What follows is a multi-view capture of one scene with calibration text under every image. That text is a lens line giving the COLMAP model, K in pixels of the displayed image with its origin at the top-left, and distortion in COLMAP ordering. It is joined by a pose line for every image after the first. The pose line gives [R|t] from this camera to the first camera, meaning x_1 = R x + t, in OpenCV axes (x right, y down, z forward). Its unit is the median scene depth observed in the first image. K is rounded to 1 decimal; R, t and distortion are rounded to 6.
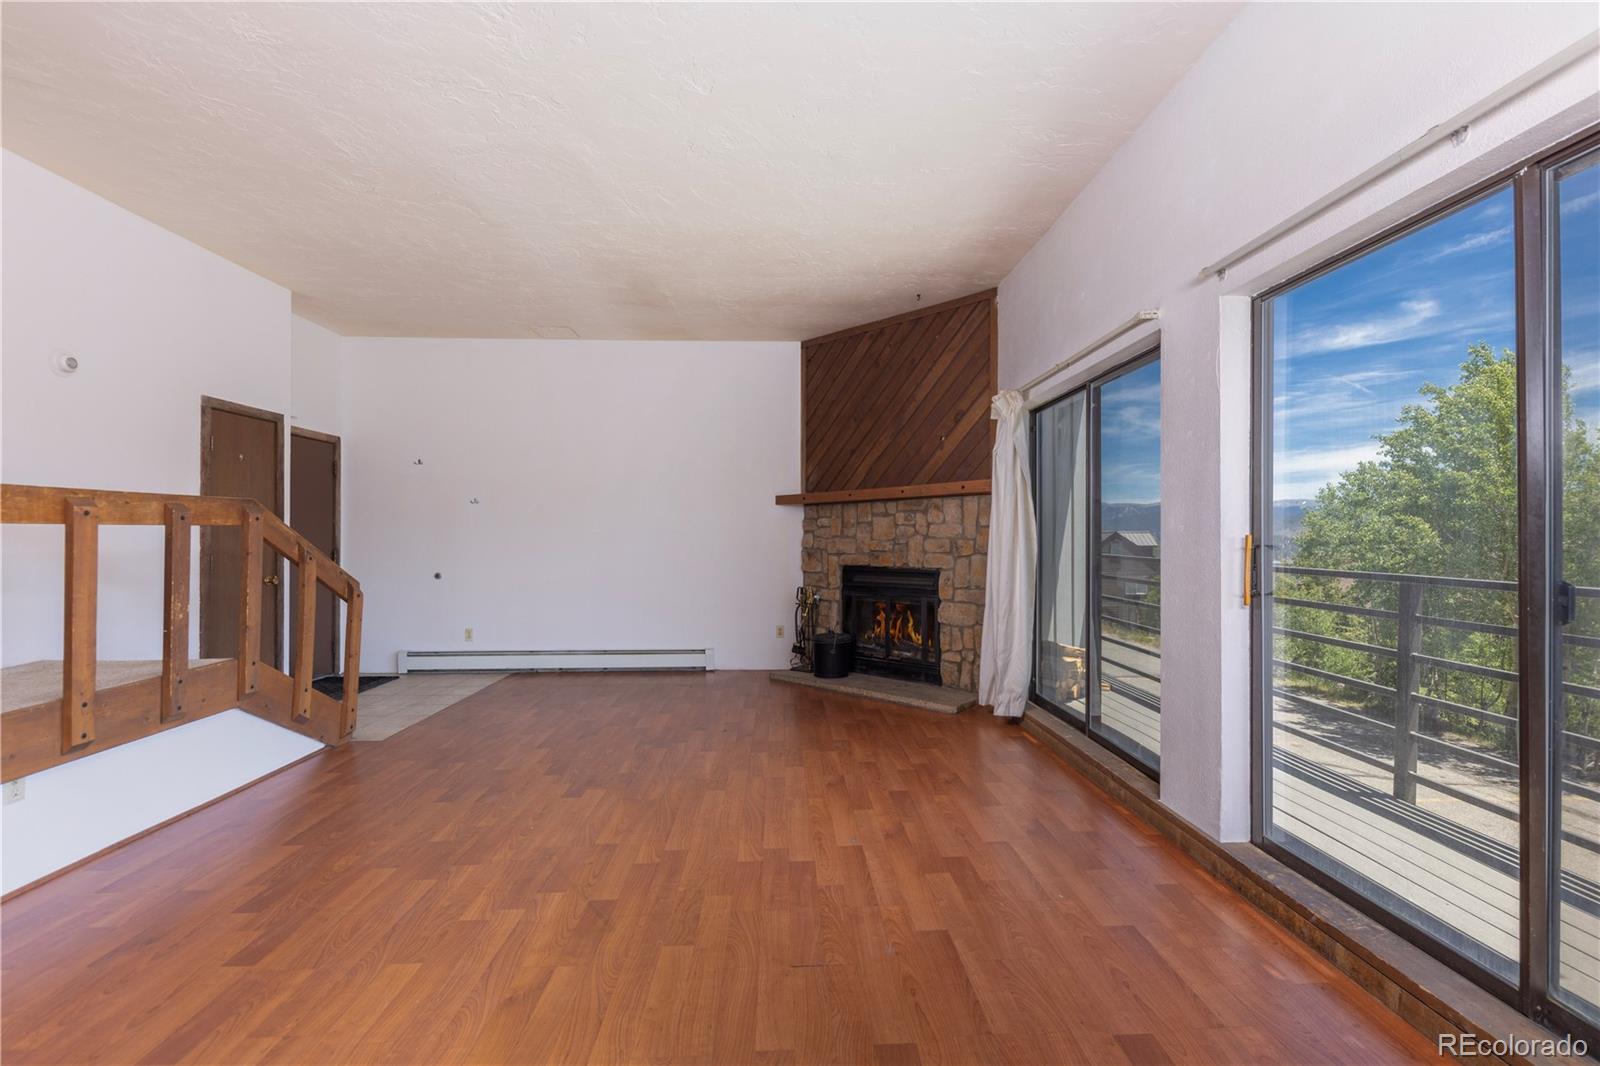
lens RADIAL K [[671.8, 0, 796.2], [0, 671.8, 538.4], [0, 0, 1]] dist [-0.001897, -0.000478]
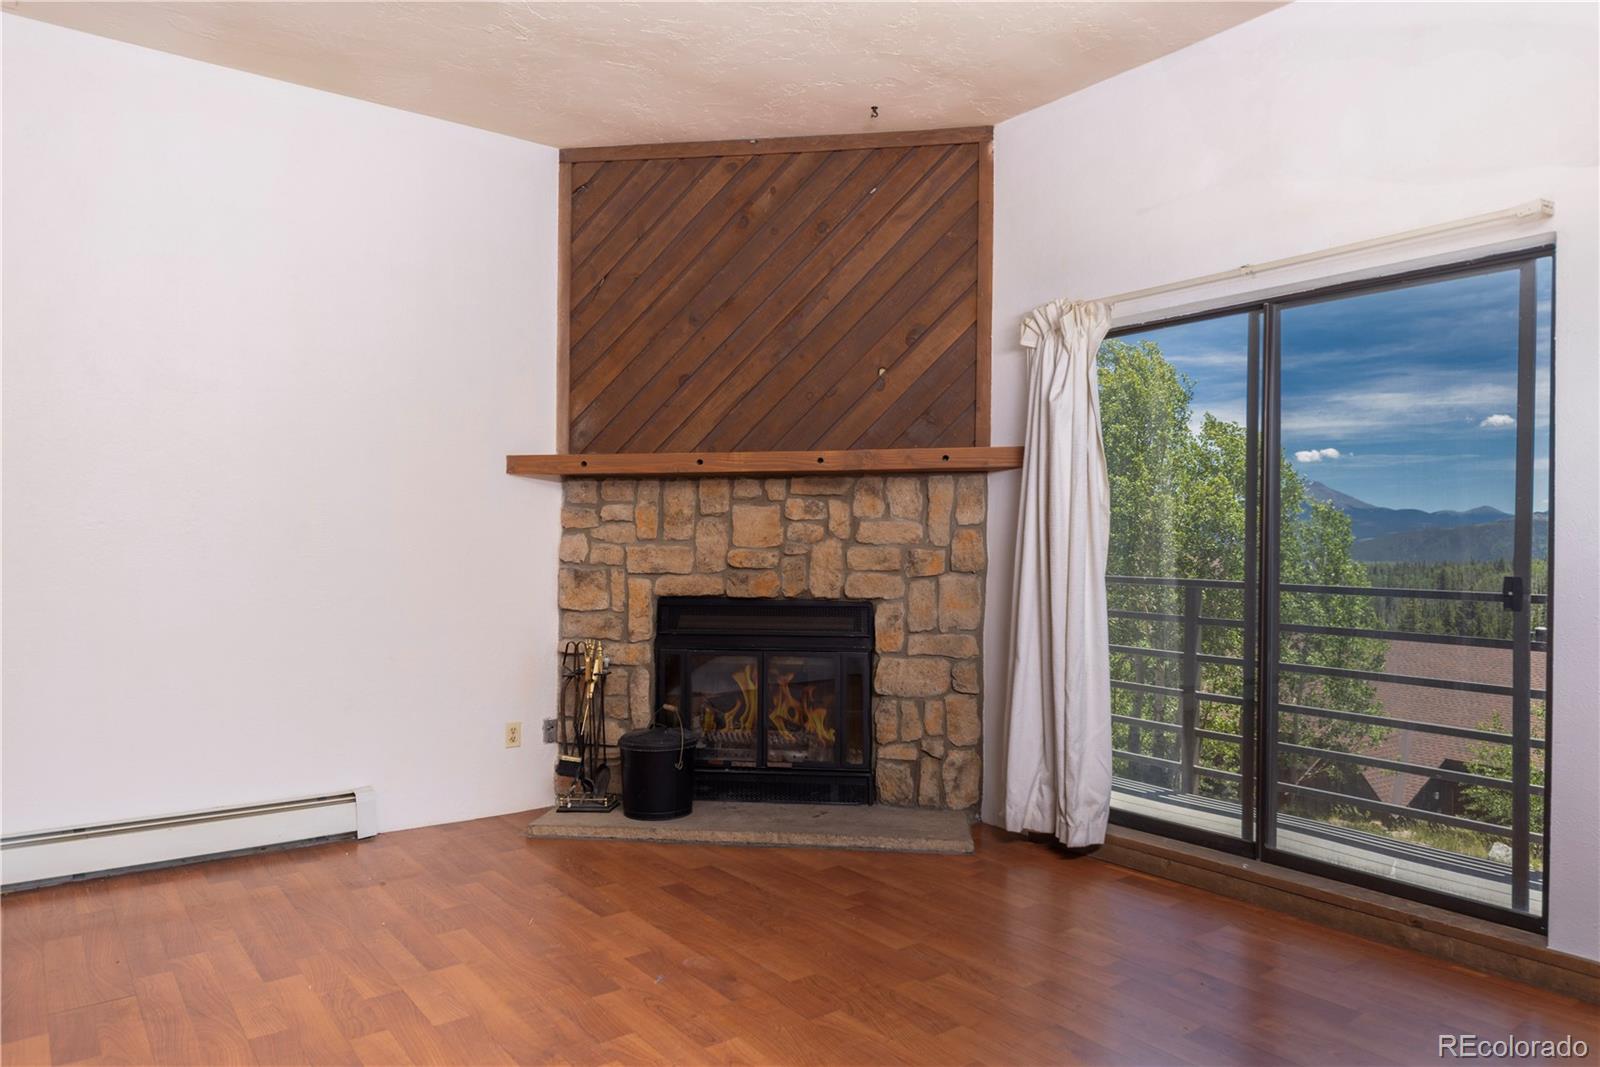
lens RADIAL K [[1046.9, 0, 802.7], [0, 1046.9, 543.1], [0, 0, 1]] dist [0.004175, -0.001084]
pose [[0.818191, 0.007846, 0.574894, -0.350268], [-0.006308, 0.999969, -0.004670, 0.002409], [-0.574913, 0.000195, 0.818215, 0.313450]]
